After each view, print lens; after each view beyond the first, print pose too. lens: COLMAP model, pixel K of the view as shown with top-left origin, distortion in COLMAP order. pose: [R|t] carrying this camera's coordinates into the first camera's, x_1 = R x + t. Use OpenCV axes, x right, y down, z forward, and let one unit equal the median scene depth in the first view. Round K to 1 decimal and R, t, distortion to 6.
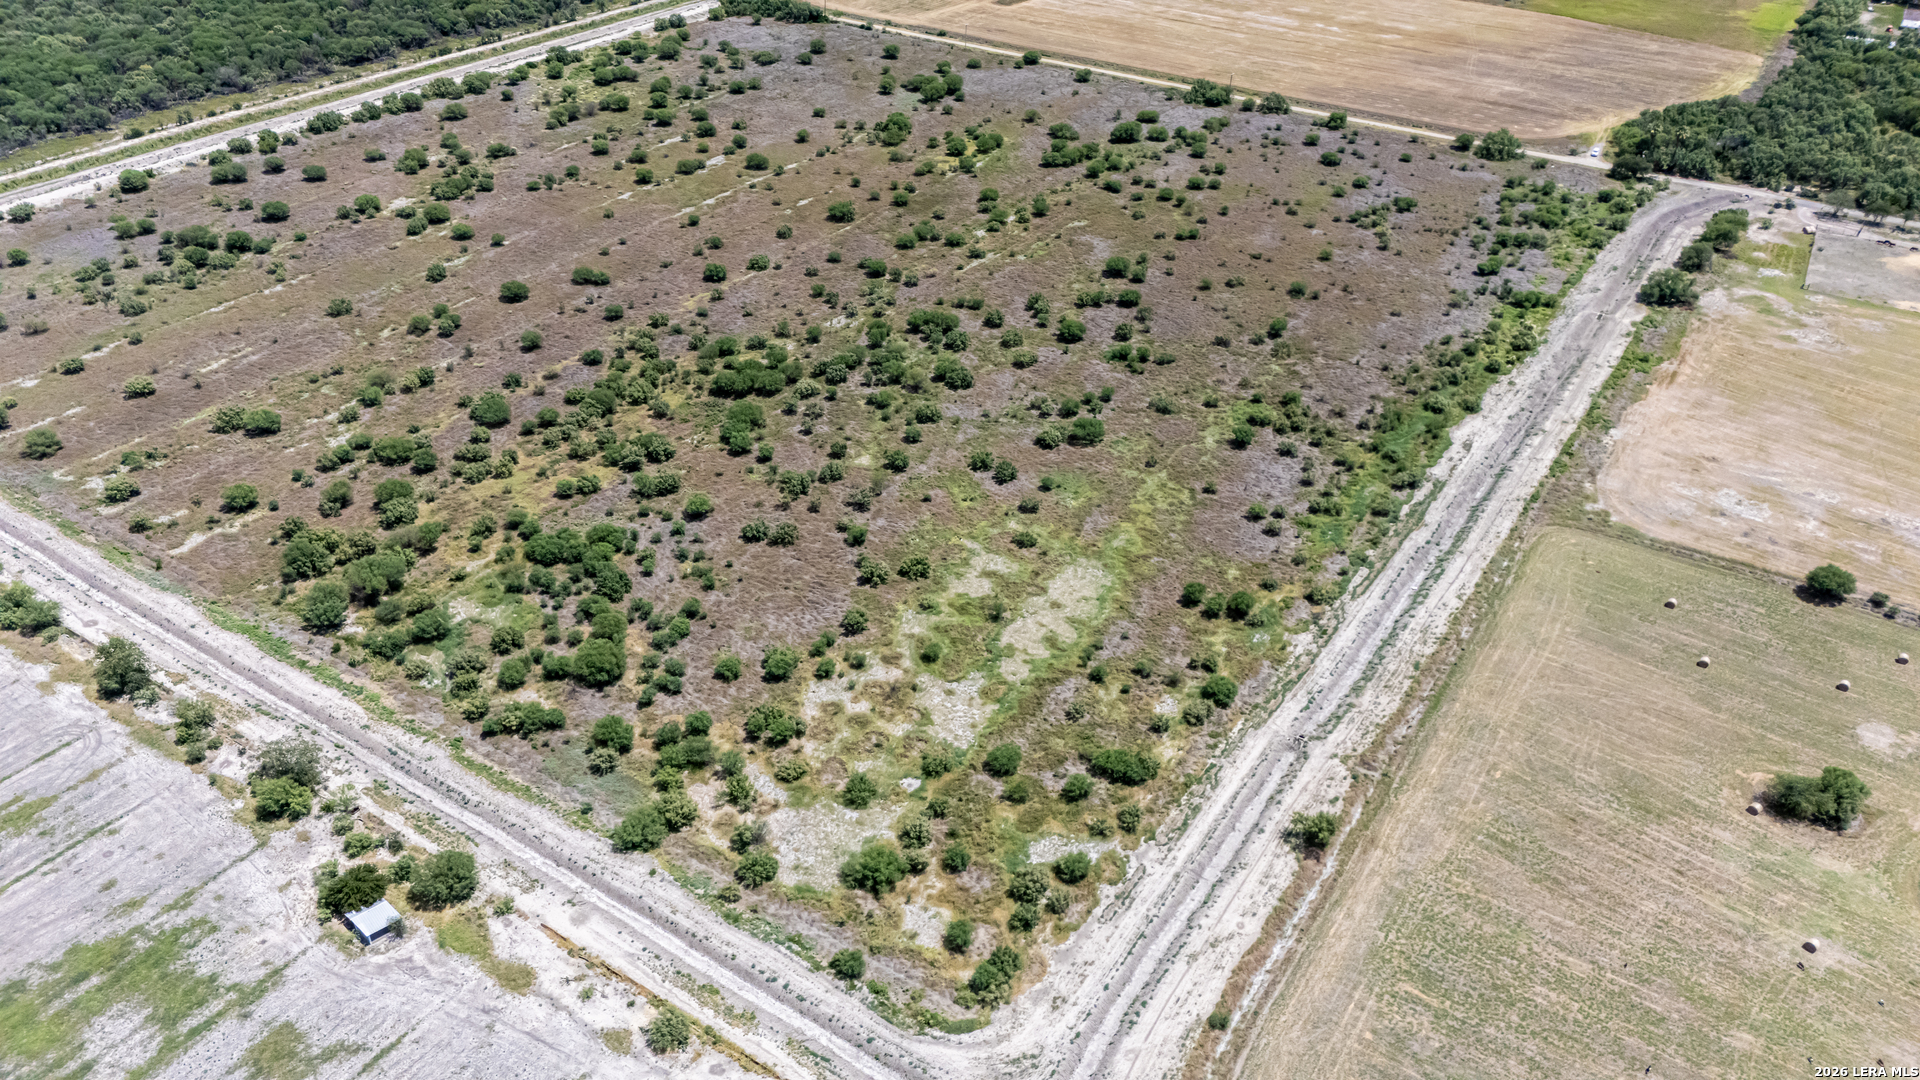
lens RADIAL K [[1409.5, 0, 963.3], [0, 1409.5, 535.8], [0, 0, 1]] dist [0.077594, -0.078432]
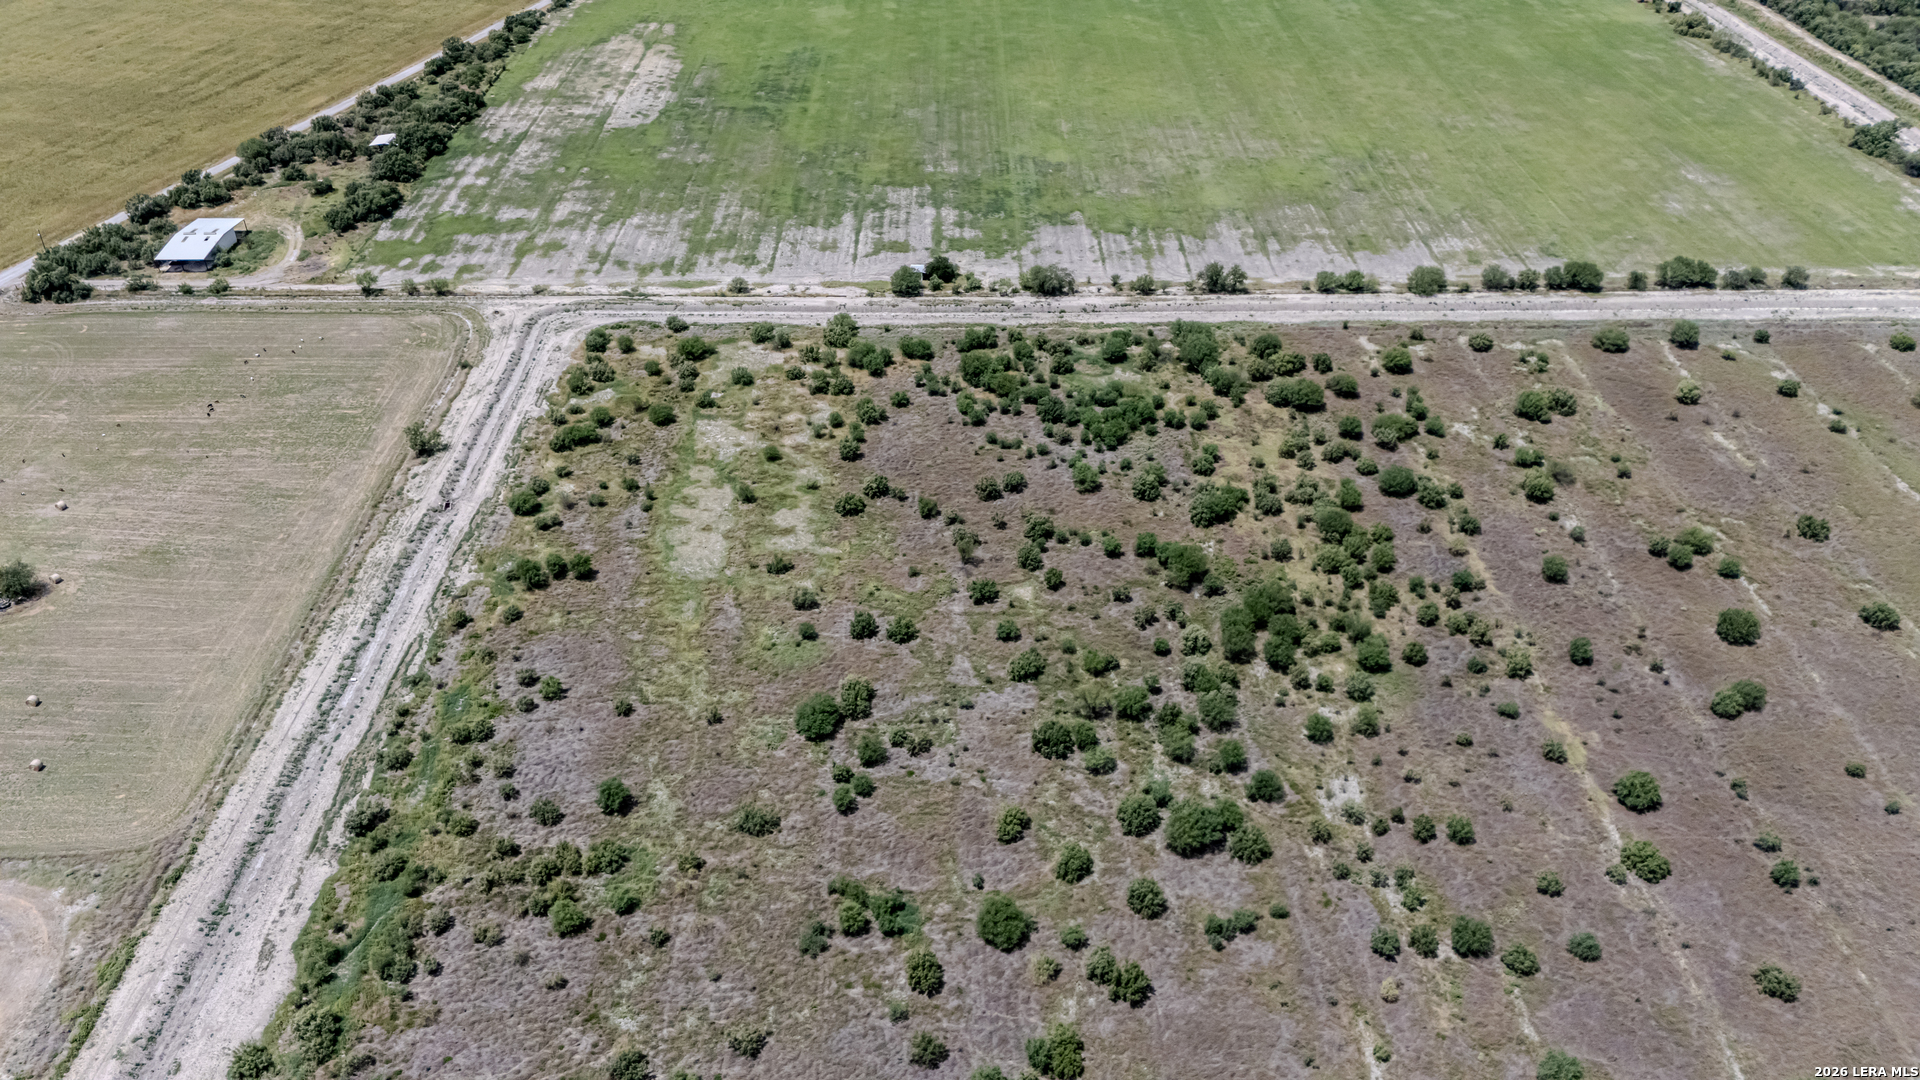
lens RADIAL K [[1425.4, 0, 961.9], [0, 1425.4, 543.6], [0, 0, 1]] dist [0.083969, -0.089173]
pose [[-0.825857, 0.307648, -0.472559, 0.357025], [-0.326015, 0.423272, 0.845313, -0.779992], [0.460080, 0.852170, -0.249264, 1.172142]]
